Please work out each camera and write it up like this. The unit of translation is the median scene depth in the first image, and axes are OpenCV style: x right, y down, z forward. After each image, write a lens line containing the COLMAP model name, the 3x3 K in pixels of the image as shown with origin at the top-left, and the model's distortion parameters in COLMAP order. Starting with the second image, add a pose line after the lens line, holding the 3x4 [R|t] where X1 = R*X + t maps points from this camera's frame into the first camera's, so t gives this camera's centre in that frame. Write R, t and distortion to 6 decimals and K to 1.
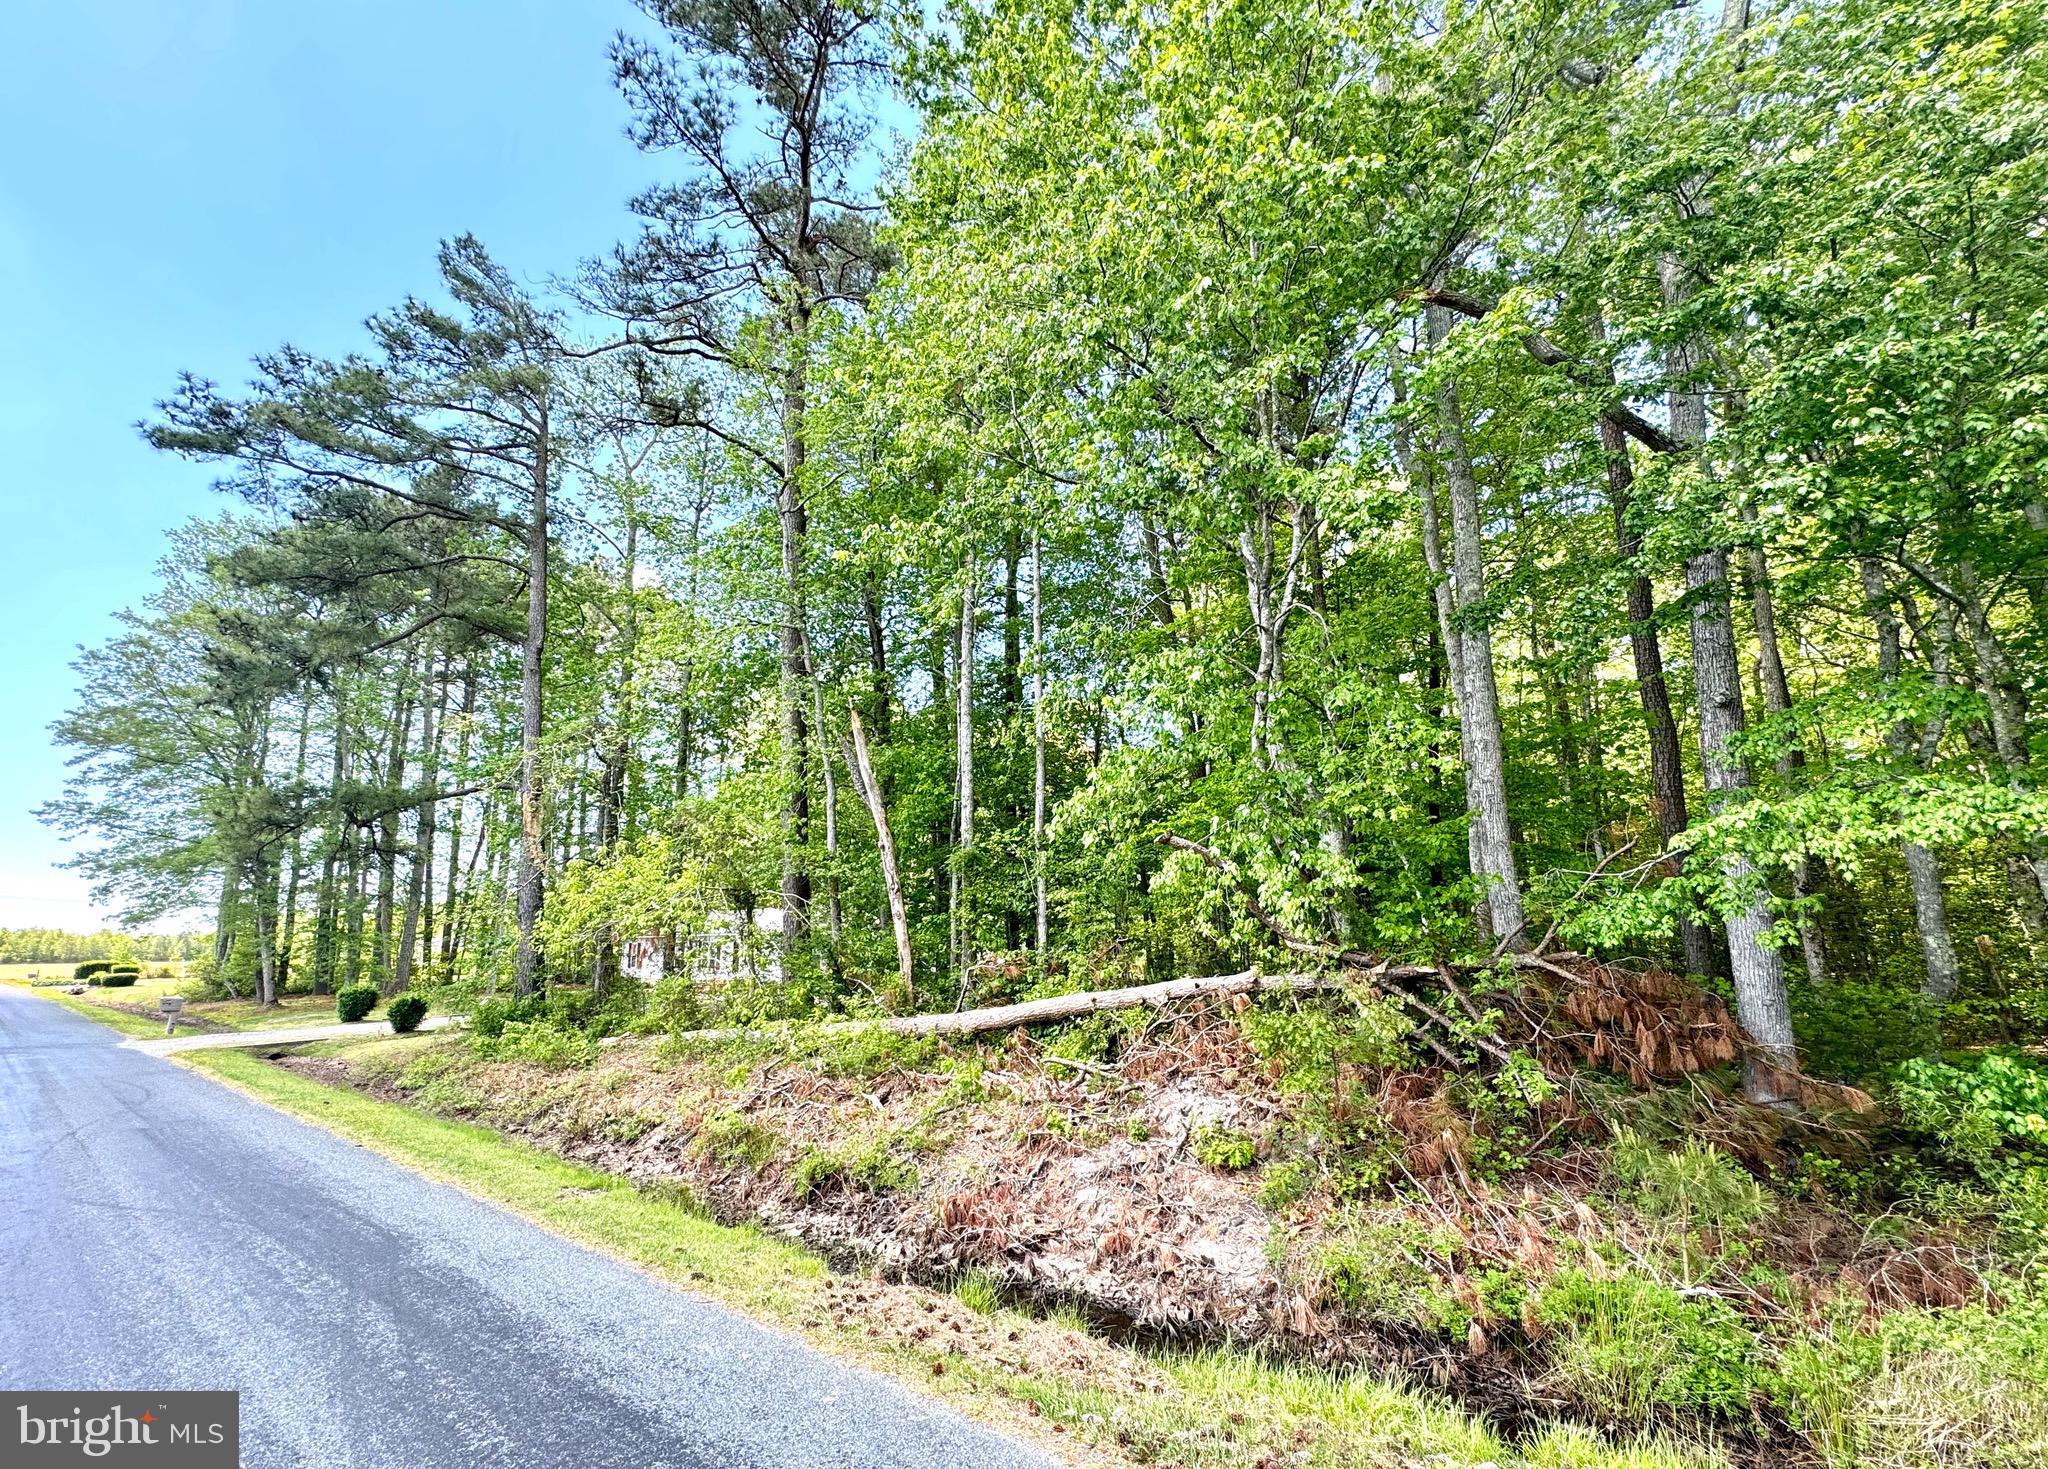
lens RADIAL K [[879.0, 0, 983.0], [0, 879.0, 775.5], [0, 0, 1]] dist [-0.000904, 0.000044]
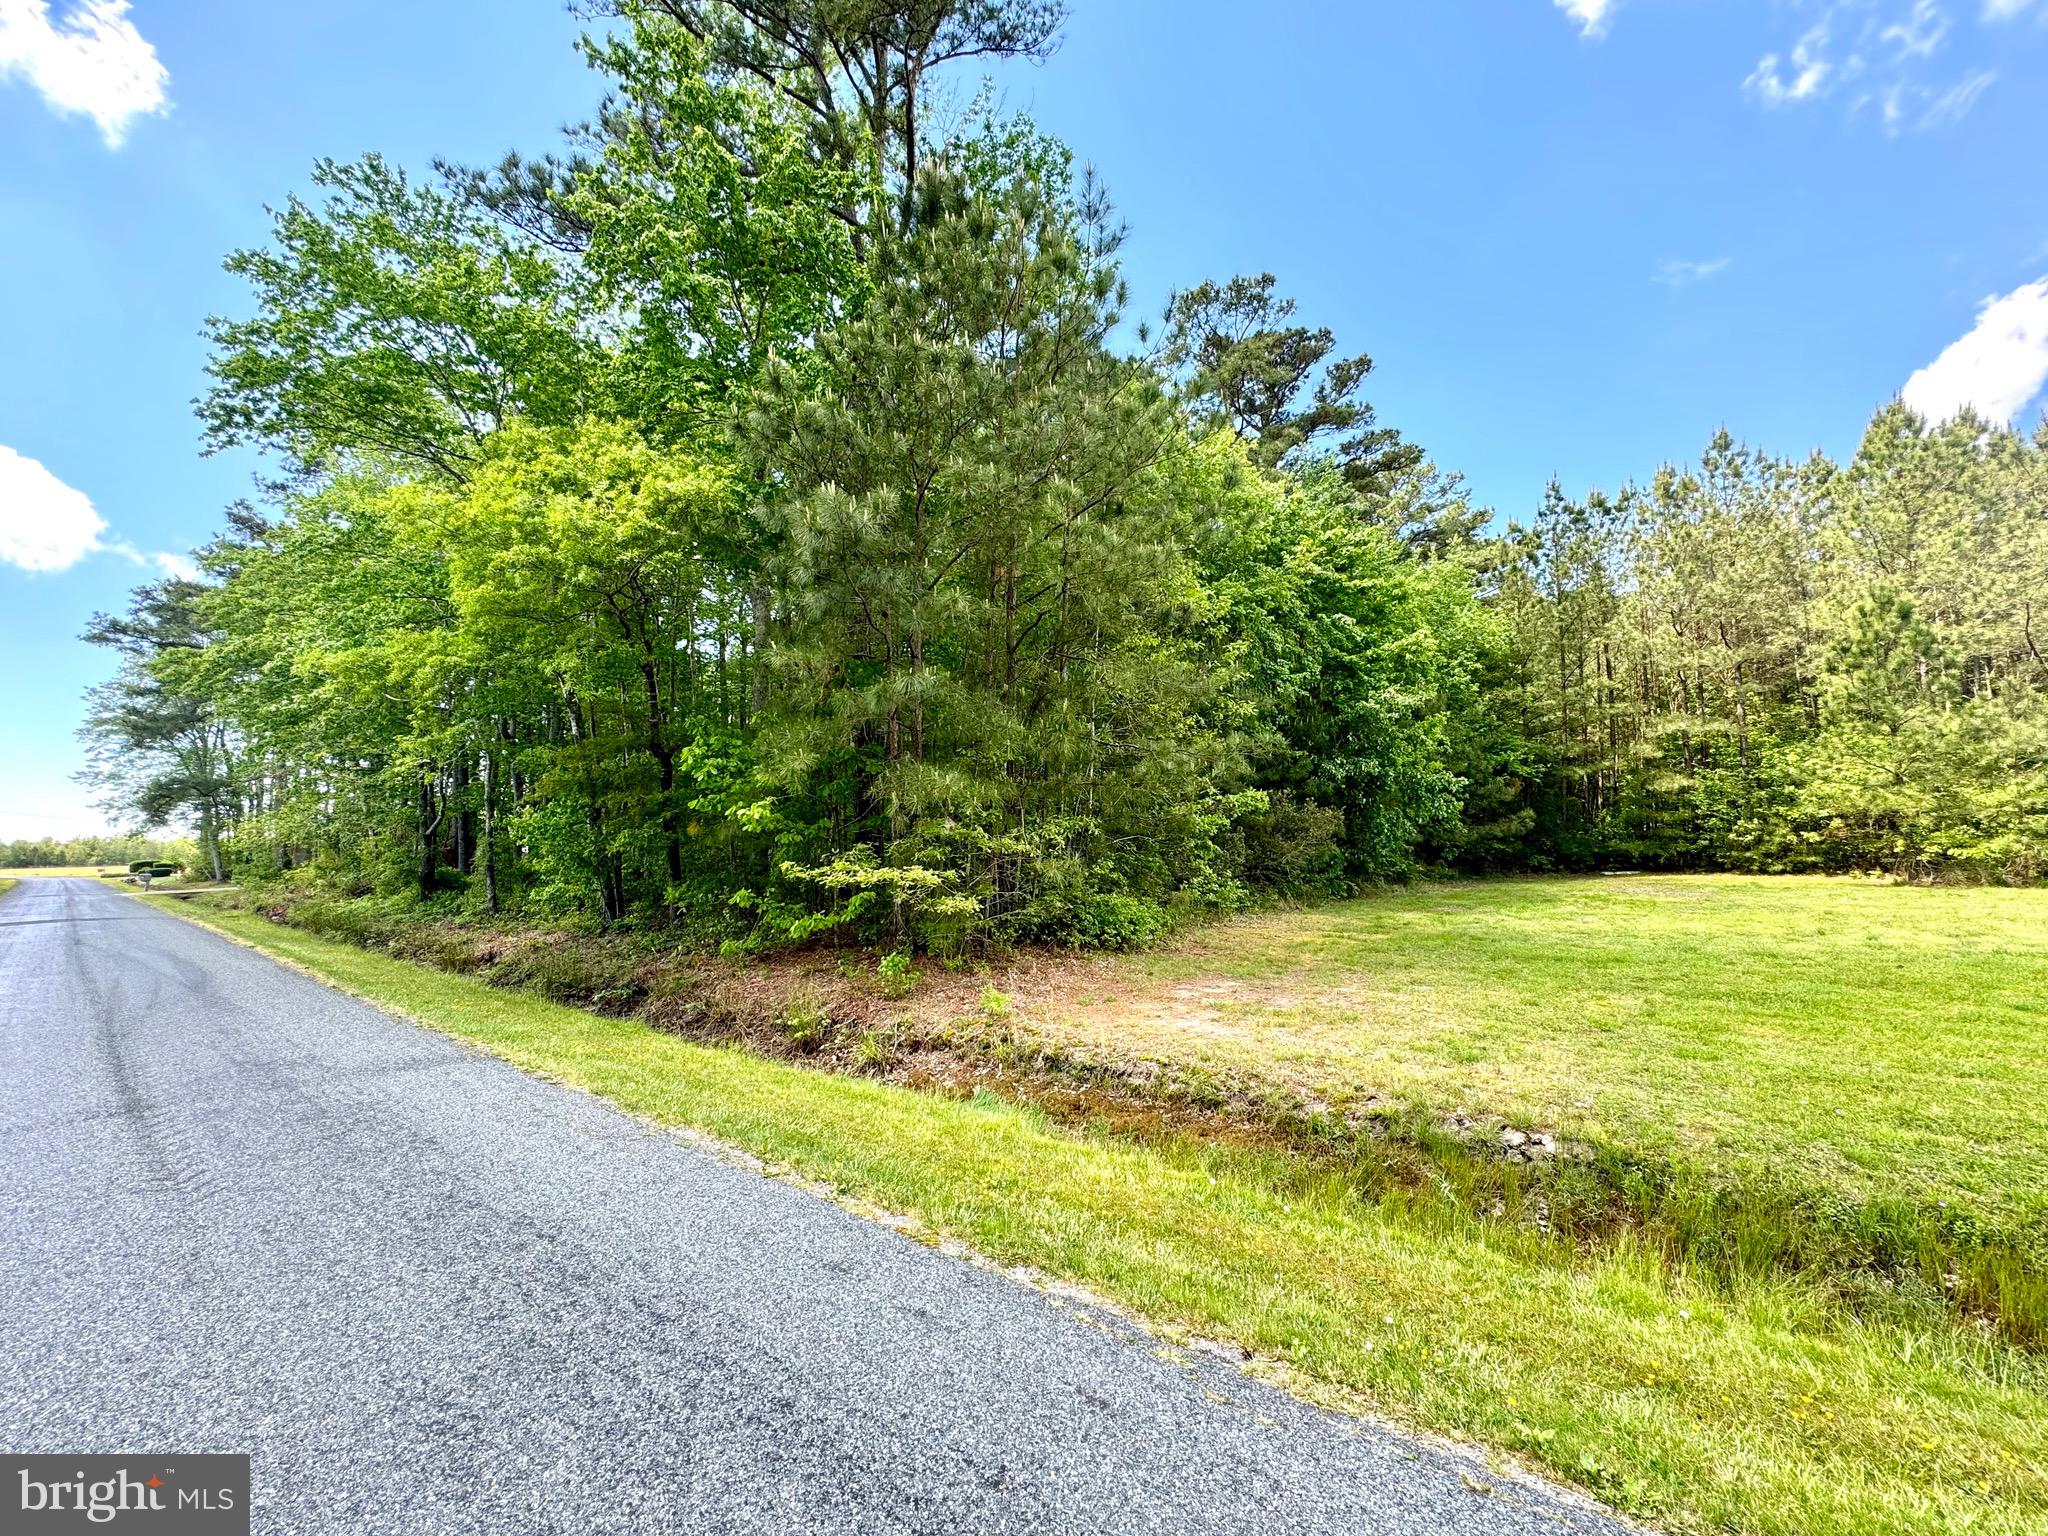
lens RADIAL K [[816.1, 0, 1024.0], [0, 816.1, 768.0], [0, 0, 1]] dist [-0.002683, 0.000012]
pose [[0.999816, -0.008090, 0.017381, 1.706446], [0.006266, 0.994706, 0.102569, -0.272976], [-0.018119, -0.102441, 0.994574, -1.399582]]
